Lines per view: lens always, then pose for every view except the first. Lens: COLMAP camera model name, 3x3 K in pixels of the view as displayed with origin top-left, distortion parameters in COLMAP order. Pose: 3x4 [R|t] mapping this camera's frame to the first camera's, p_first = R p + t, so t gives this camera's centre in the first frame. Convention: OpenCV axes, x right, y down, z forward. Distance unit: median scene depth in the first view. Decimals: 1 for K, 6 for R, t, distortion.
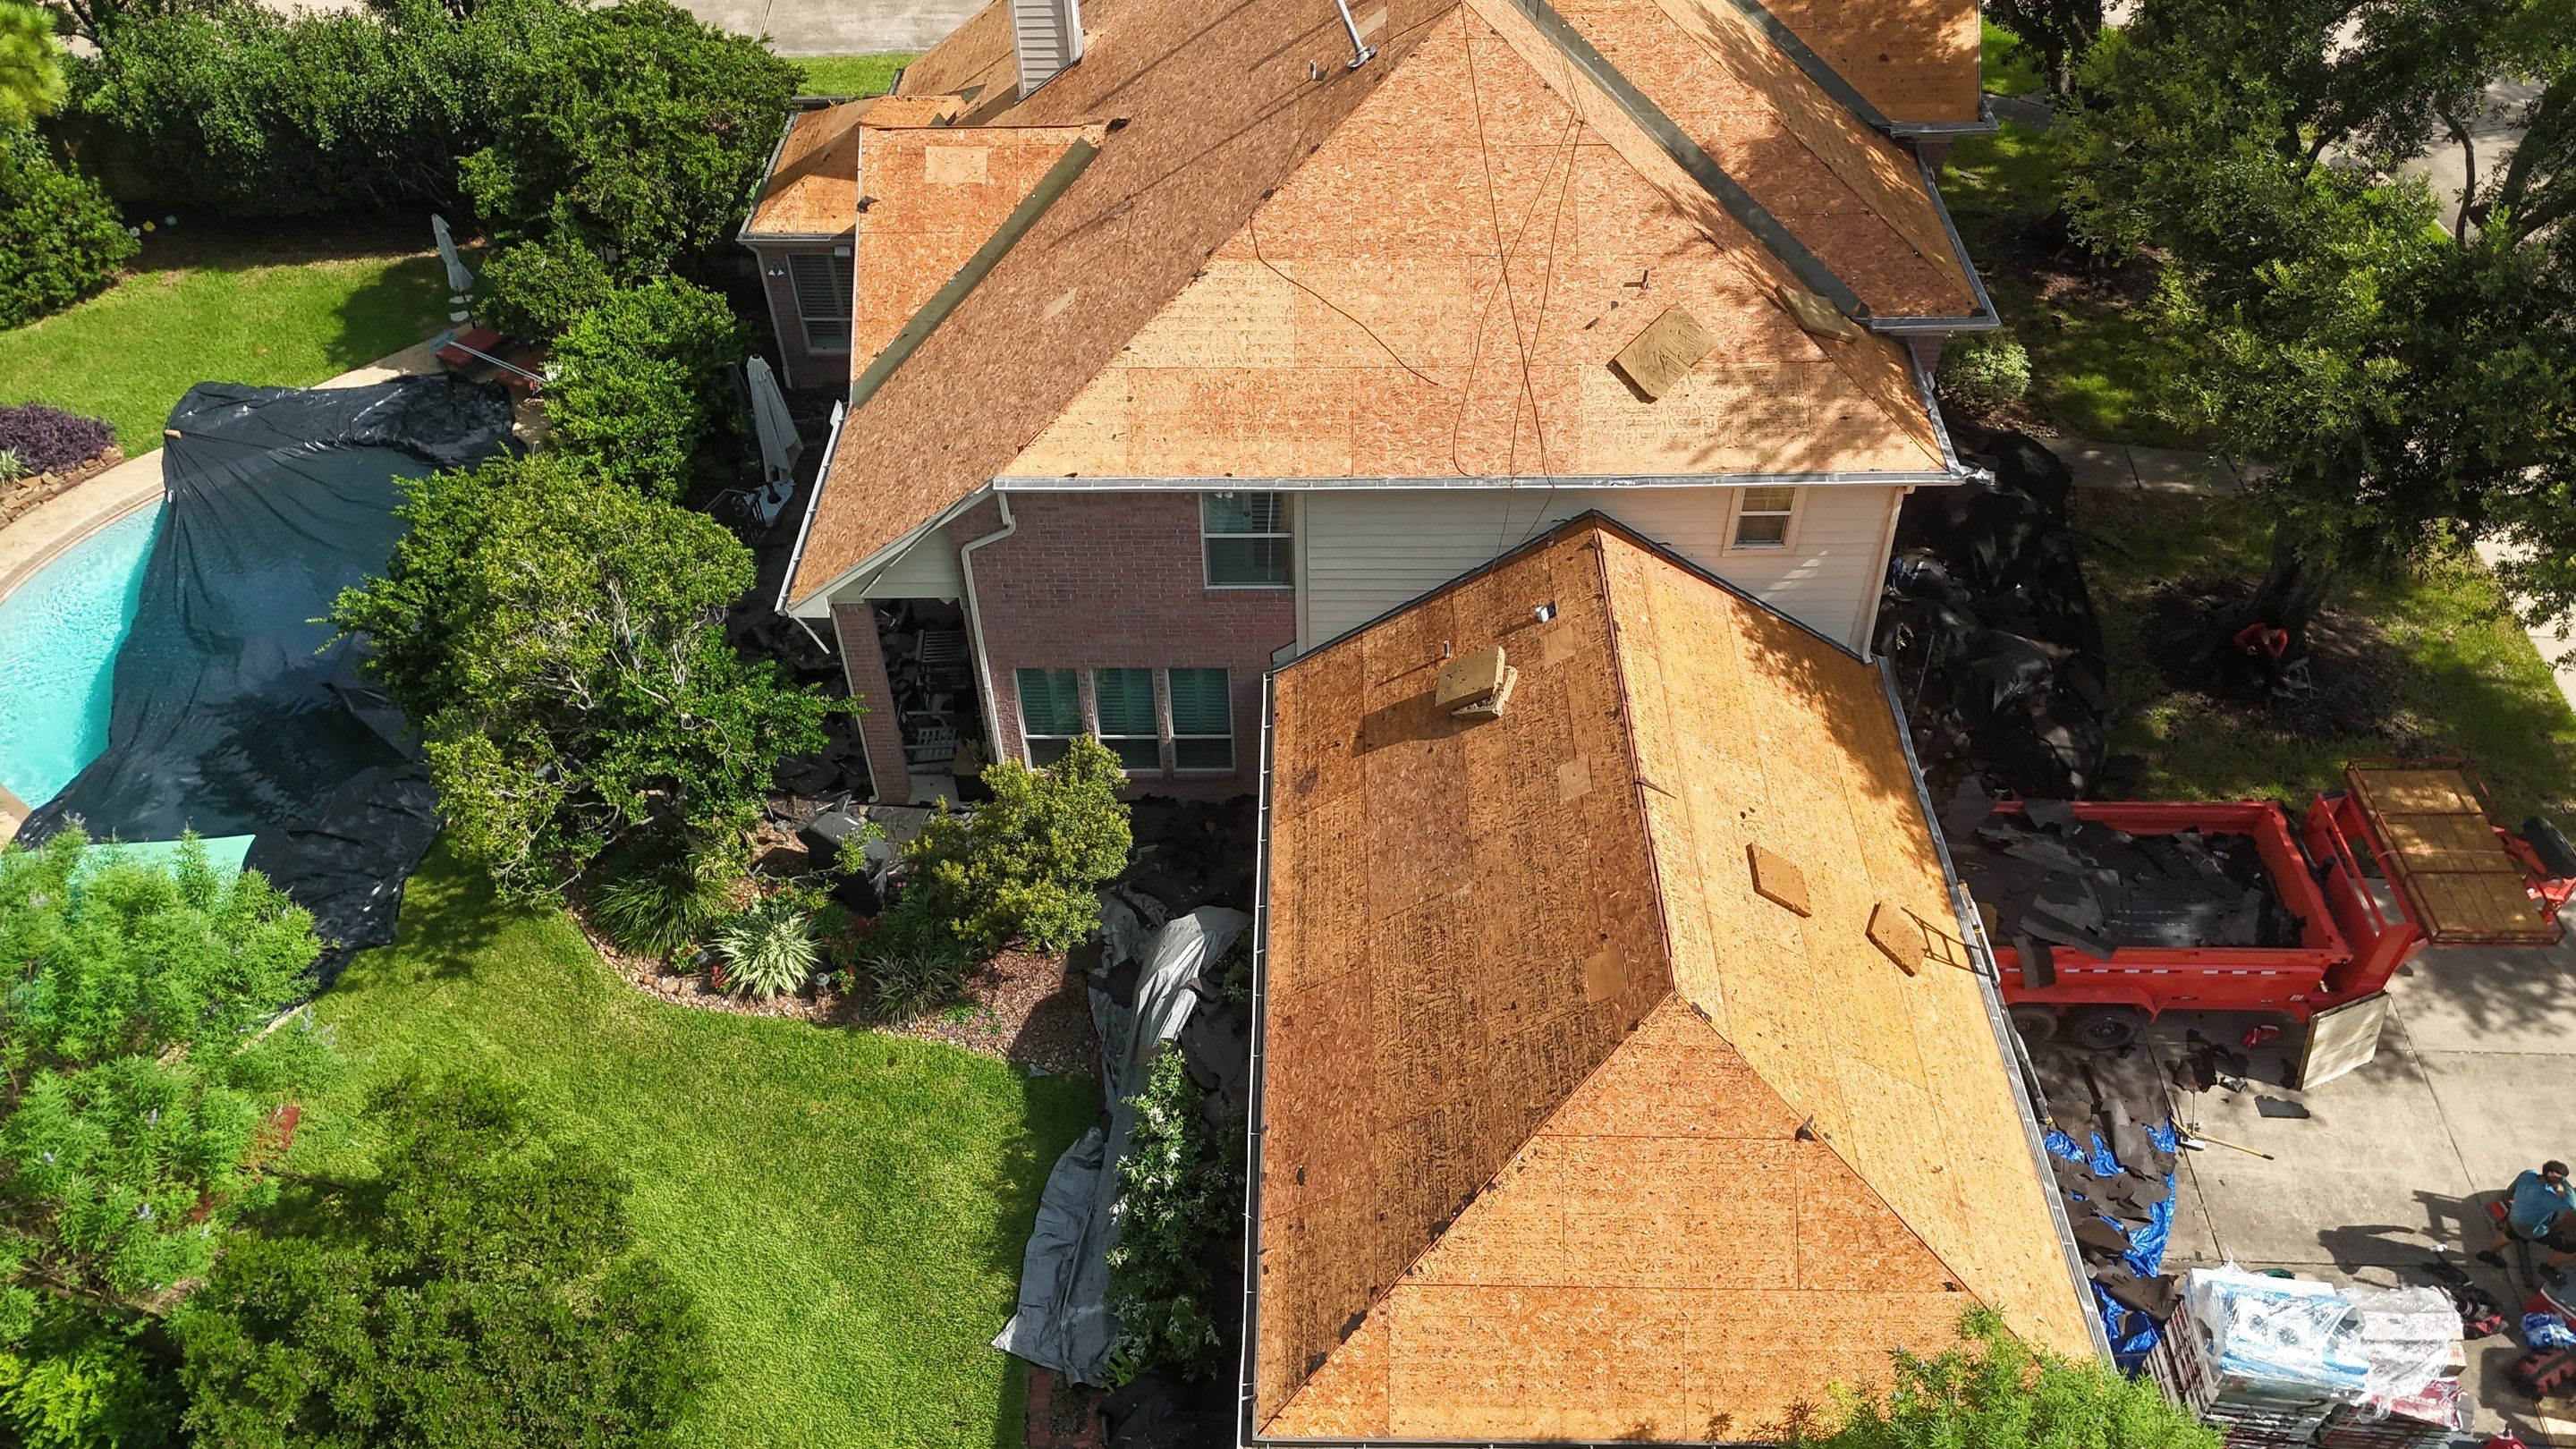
lens RADIAL K [[1888.4, 0, 1288.0], [0, 1888.4, 724.5], [0, 0, 1]] dist [0.005989, 0.004635]
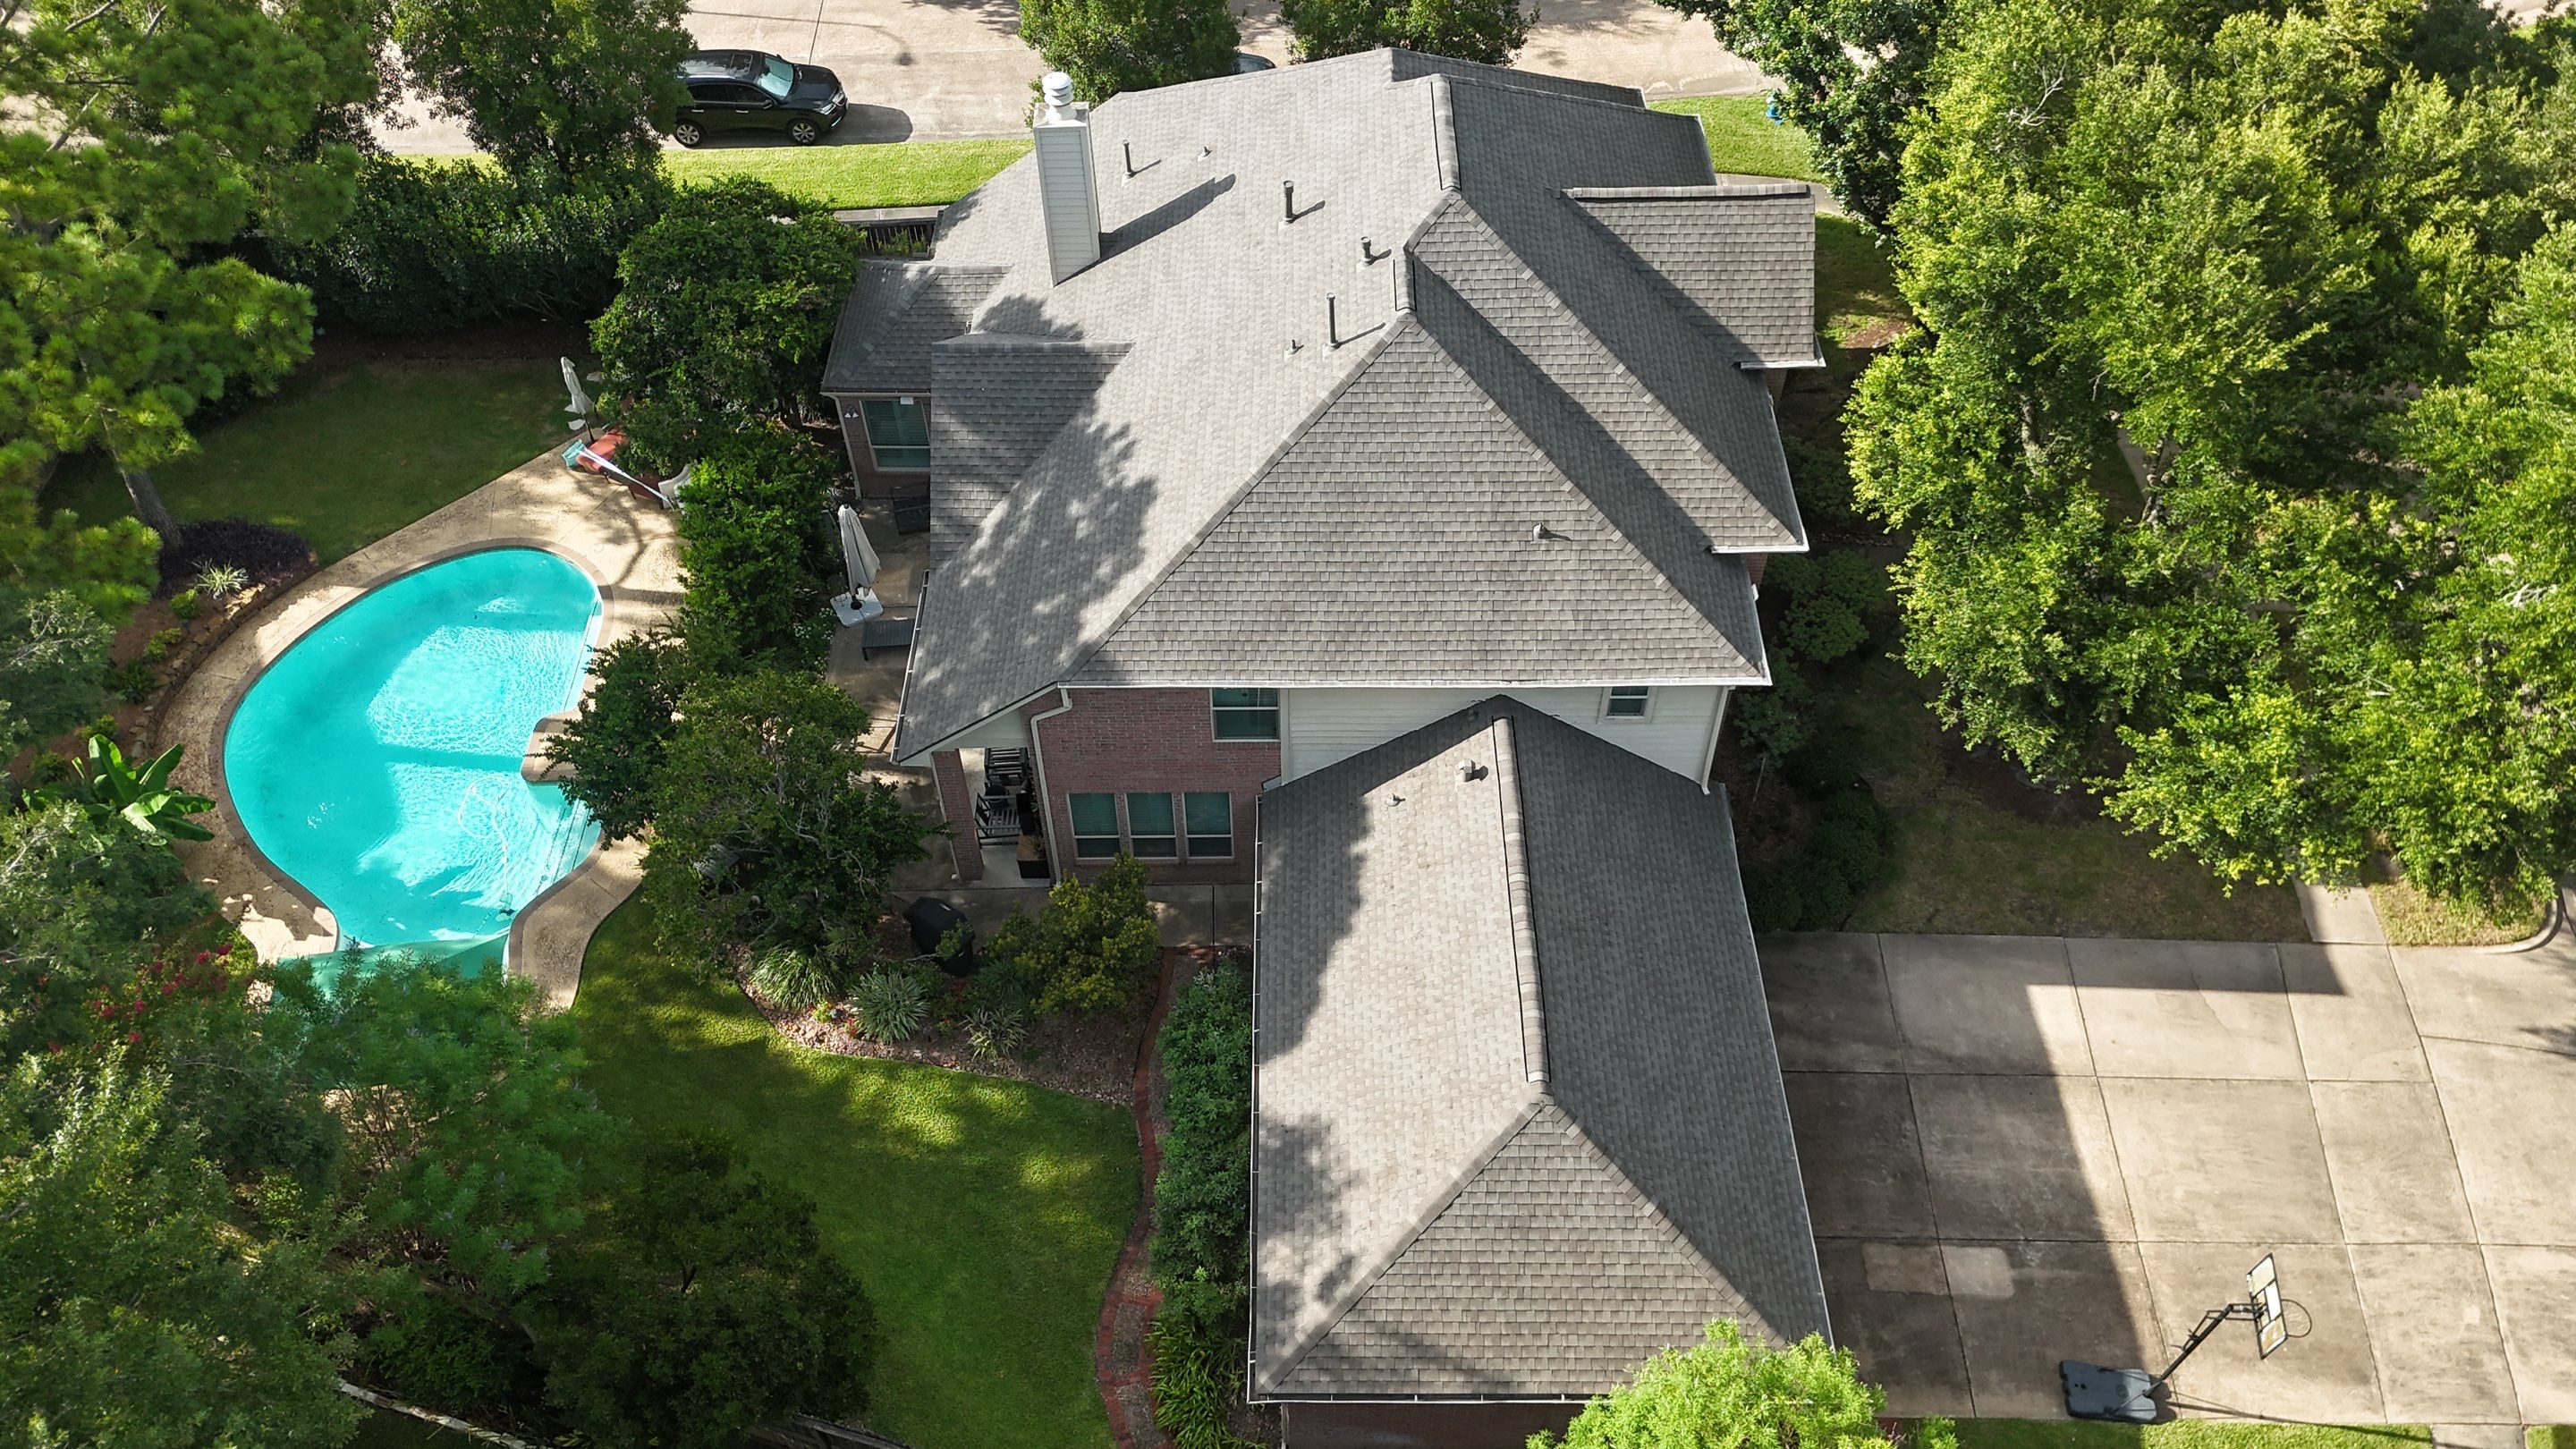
lens RADIAL K [[1871.3, 0, 1288.0], [0, 1871.3, 724.5], [0, 0, 1]] dist [0.028453, -0.004059]
pose [[0.999770, 0.001038, 0.021423, -0.018920], [-0.003206, 0.994838, 0.101425, -0.228543], [-0.021207, -0.101470, 0.994613, -0.329074]]
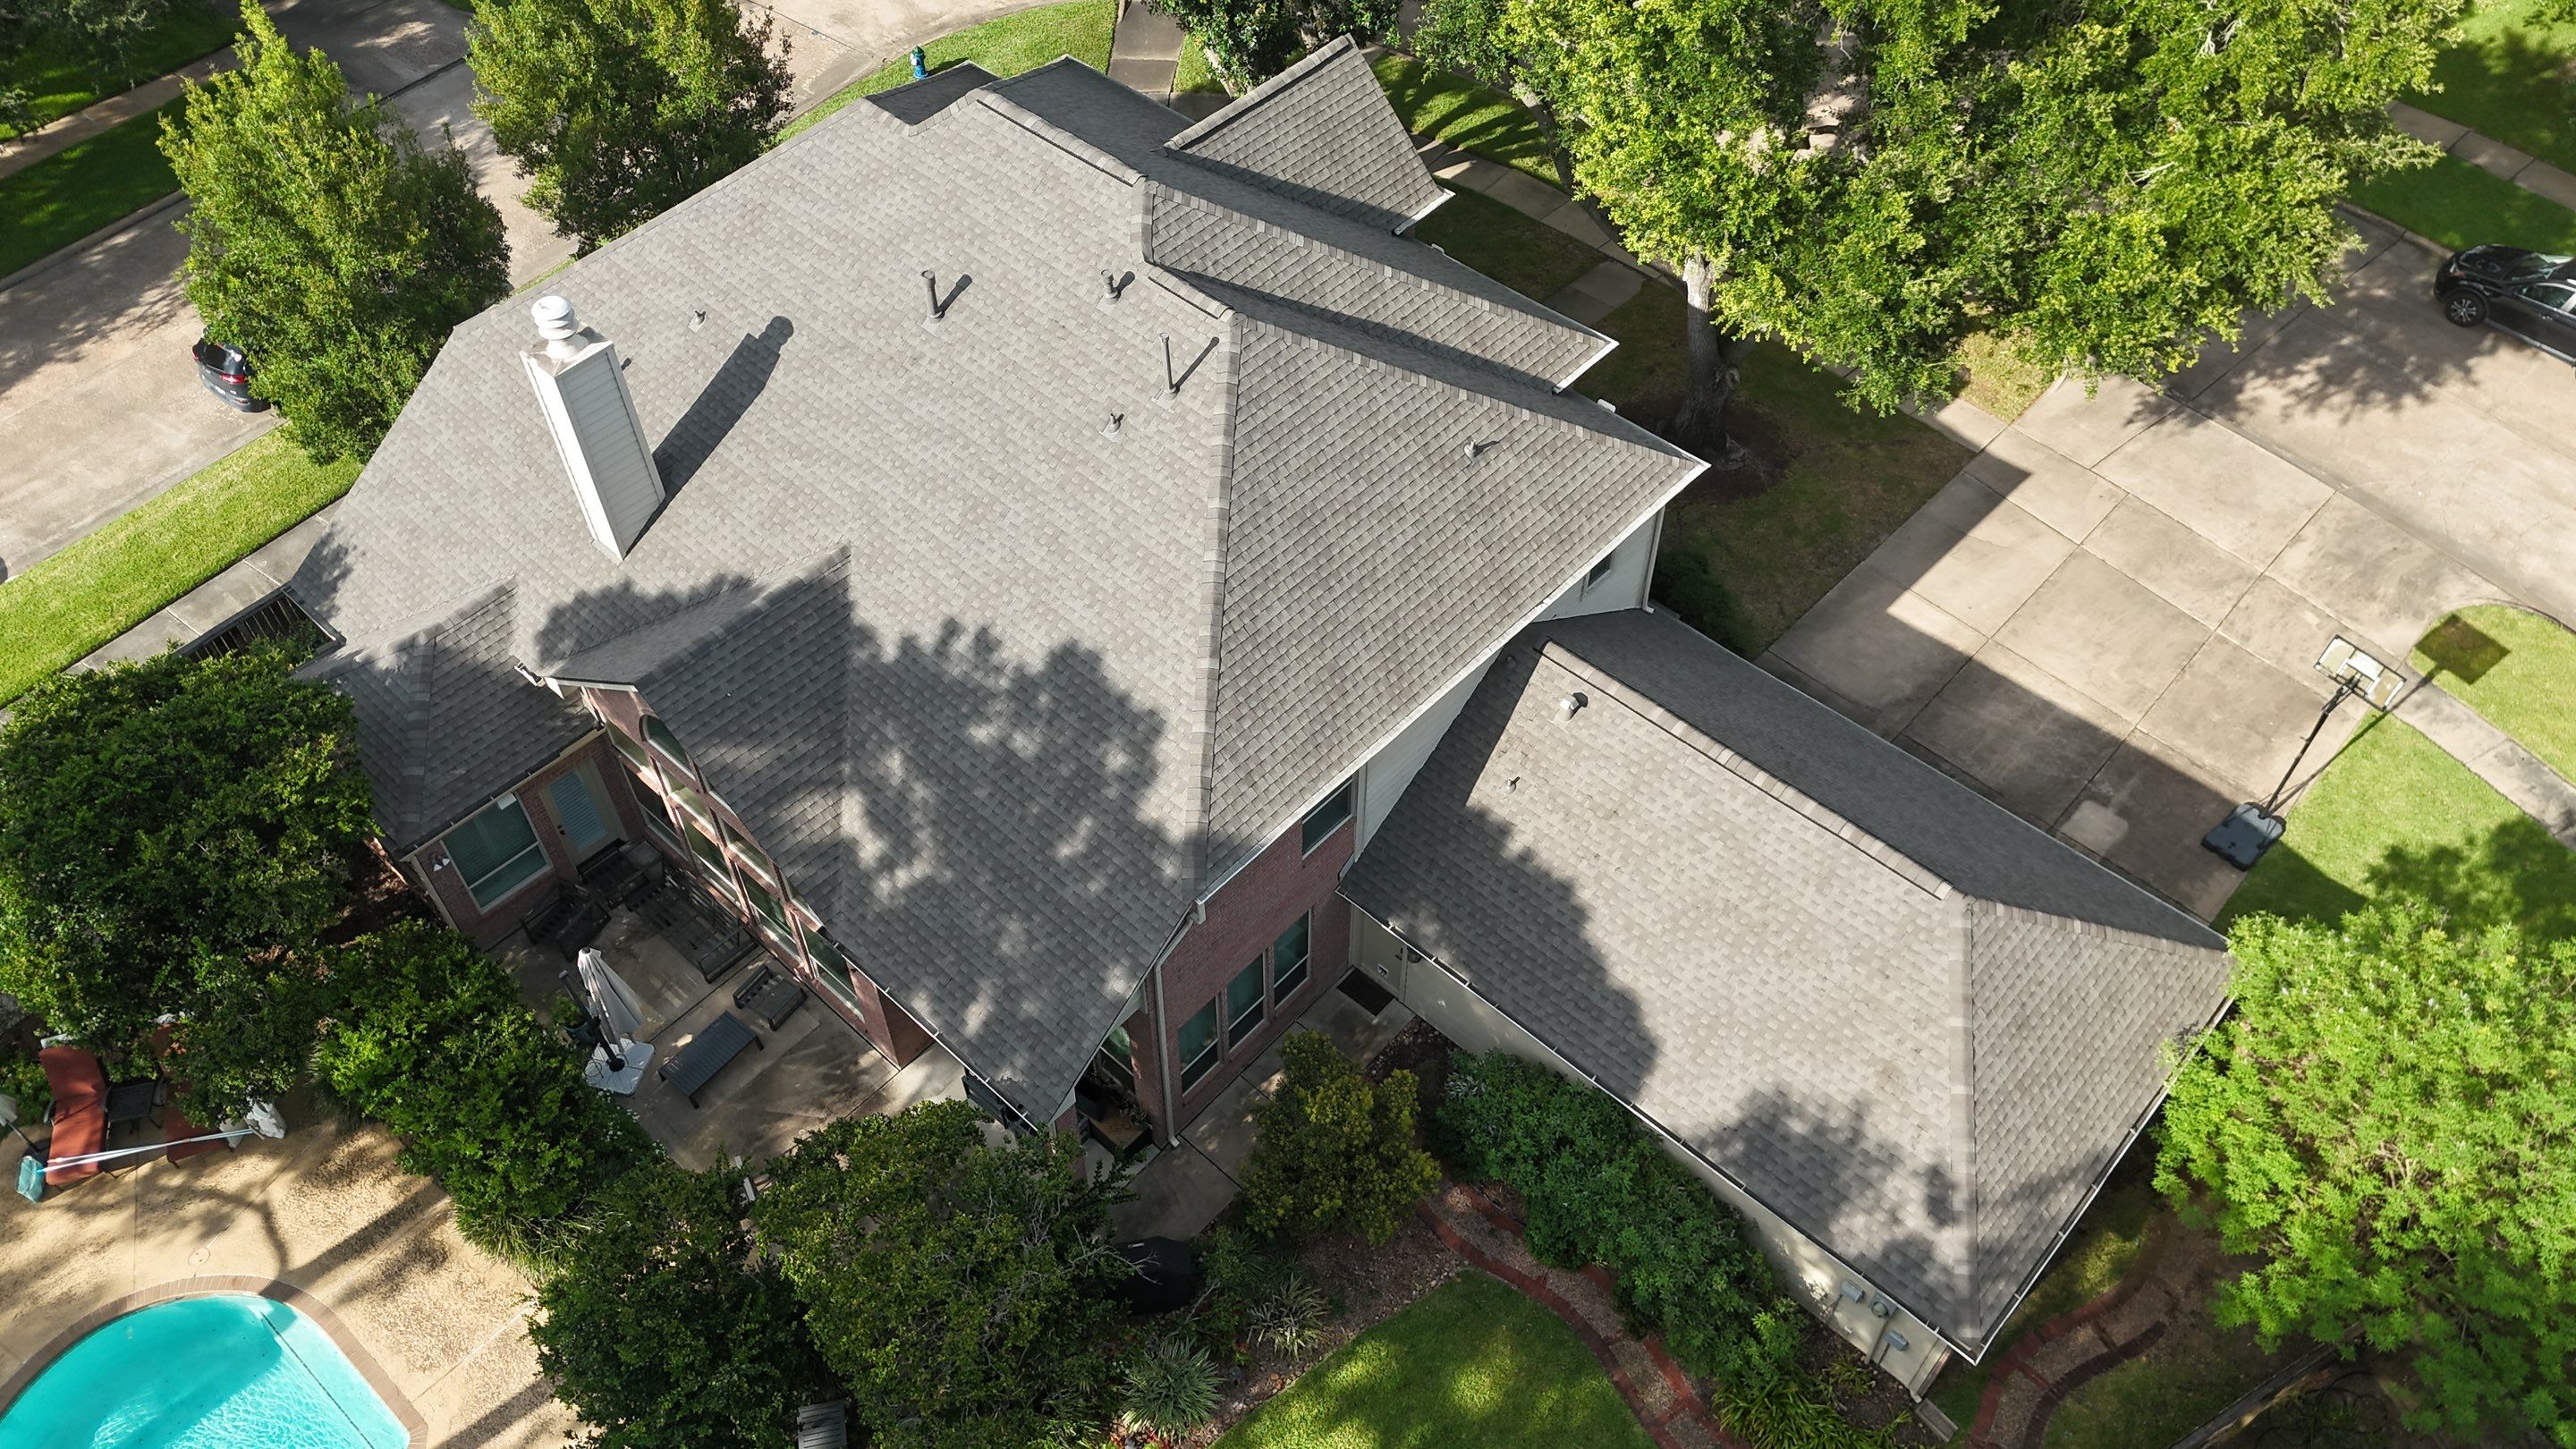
lens RADIAL K [[1871.3, 0, 1288.0], [0, 1871.3, 724.5], [0, 0, 1]] dist [0.028453, -0.004059]
pose [[0.668685, -0.550436, 0.499880, -0.568323], [0.503028, 0.829981, 0.241027, -0.425907], [-0.547561, 0.090282, 0.831881, 0.056791]]
